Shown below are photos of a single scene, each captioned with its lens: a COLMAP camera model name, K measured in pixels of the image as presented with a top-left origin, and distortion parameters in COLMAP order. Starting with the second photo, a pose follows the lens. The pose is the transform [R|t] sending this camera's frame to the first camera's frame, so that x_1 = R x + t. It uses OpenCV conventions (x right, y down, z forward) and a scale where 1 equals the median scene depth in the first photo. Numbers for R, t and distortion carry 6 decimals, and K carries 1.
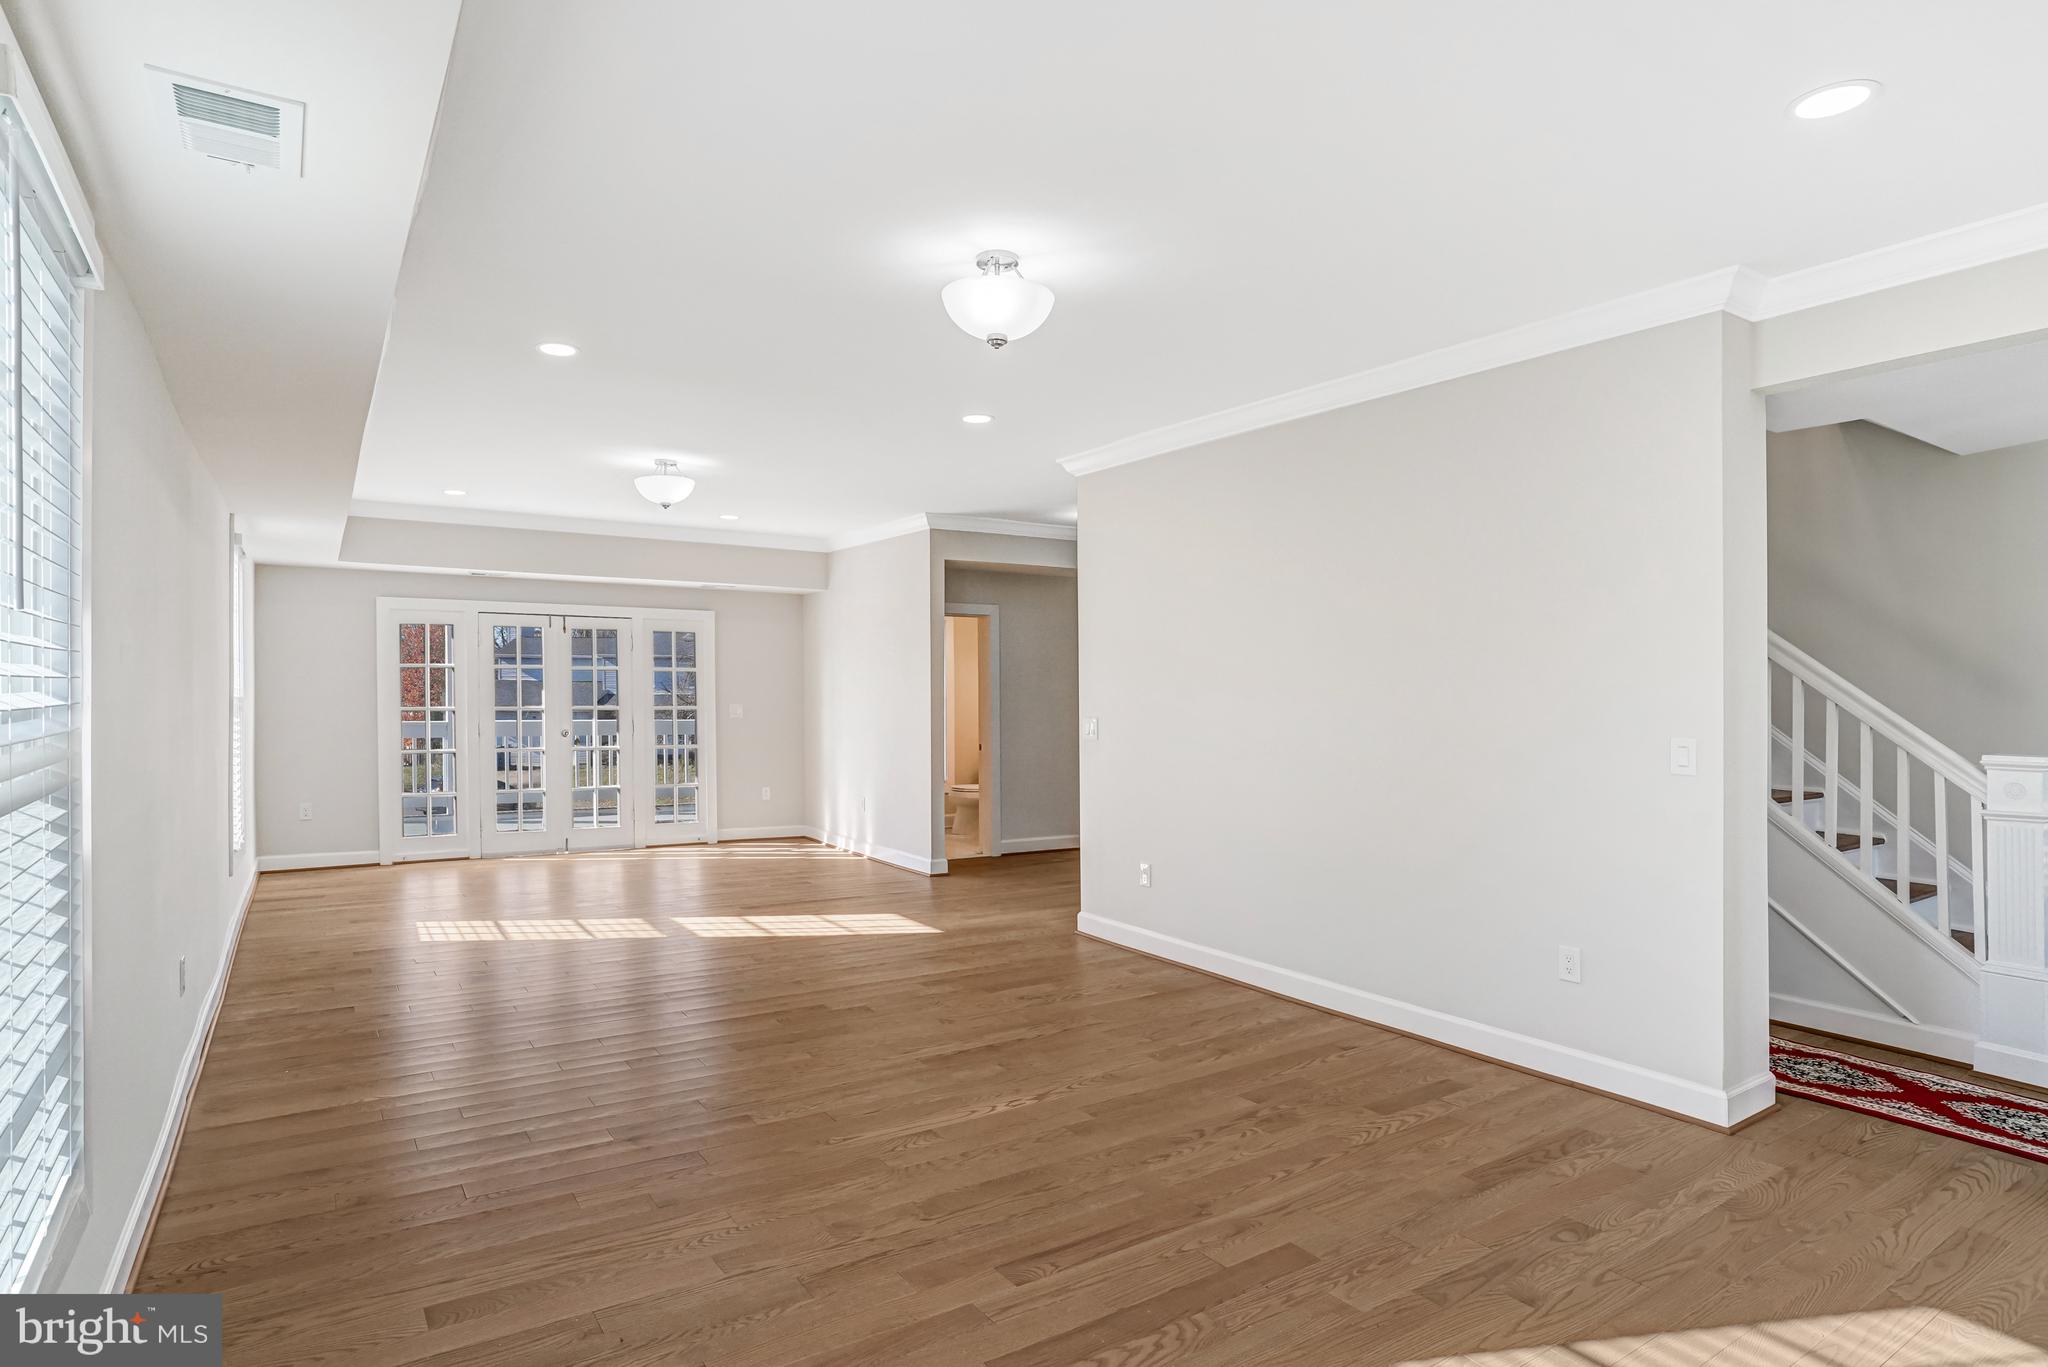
lens RADIAL K [[1037.2, 0, 986.6], [0, 1037.2, 685.4], [0, 0, 1]] dist [-0.073495, 0.041885]
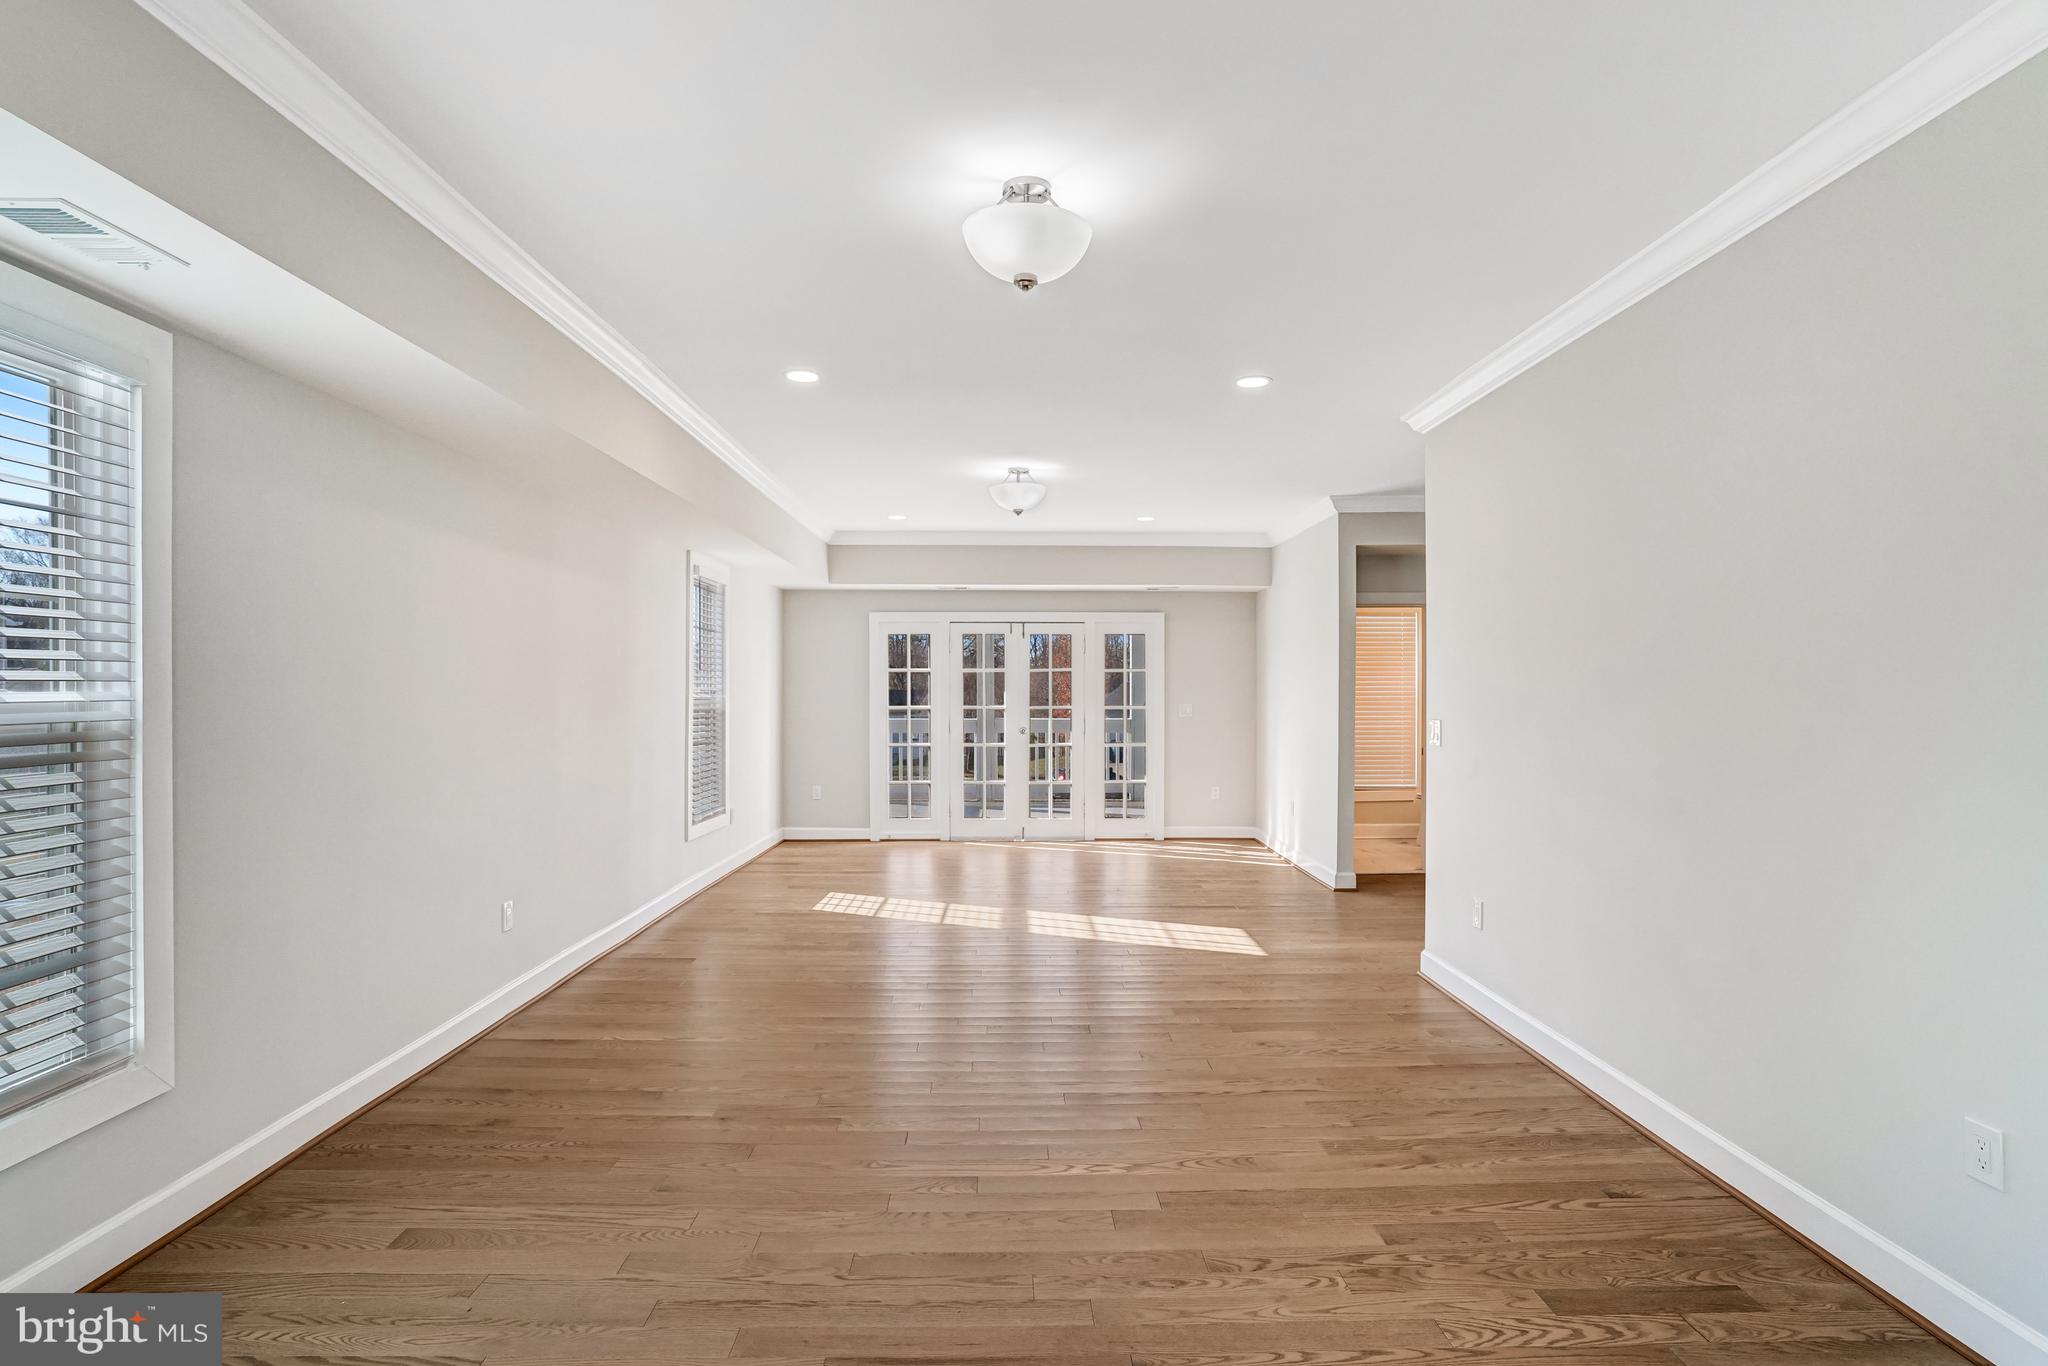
lens RADIAL K [[1000.4, 0, 1037.4], [0, 1000.4, 690.4], [0, 0, 1]] dist [-0.074687, 0.036974]
pose [[0.865774, -0.005326, -0.500407, 0.154873], [0.007543, 0.999969, 0.002407, 0.001980], [0.500378, -0.005859, 0.865787, 0.102430]]
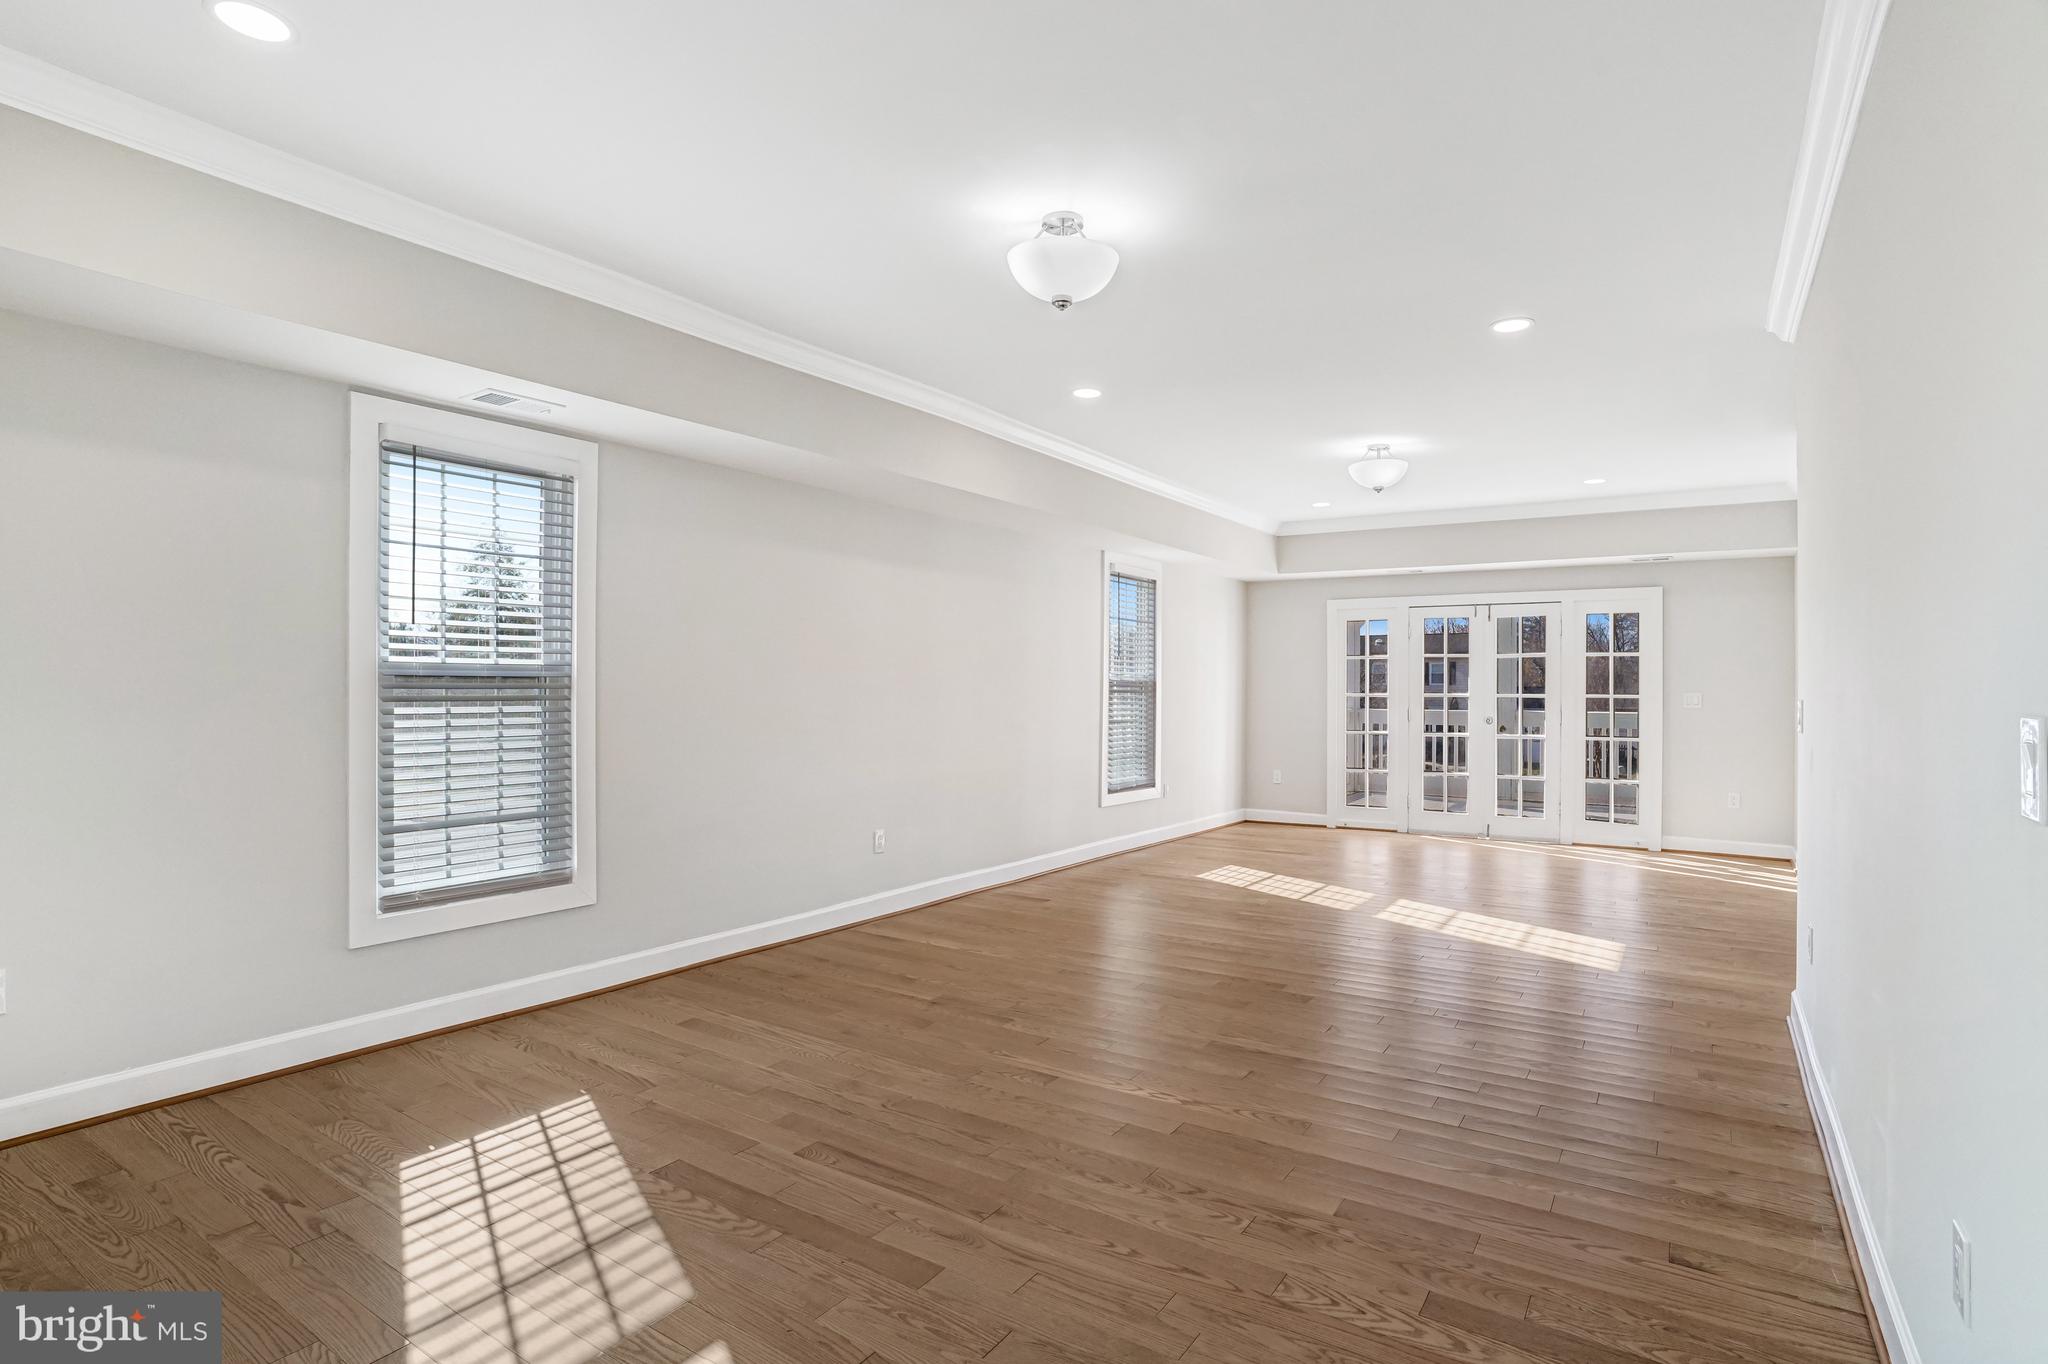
lens RADIAL K [[1000.4, 0, 1037.4], [0, 1000.4, 689.4], [0, 0, 1]] dist [-0.074687, 0.036974]
pose [[0.442133, -0.000483, -0.896949, 0.305808], [0.005198, 0.999984, 0.002023, 0.013436], [0.896935, -0.005557, 0.442128, 0.195711]]
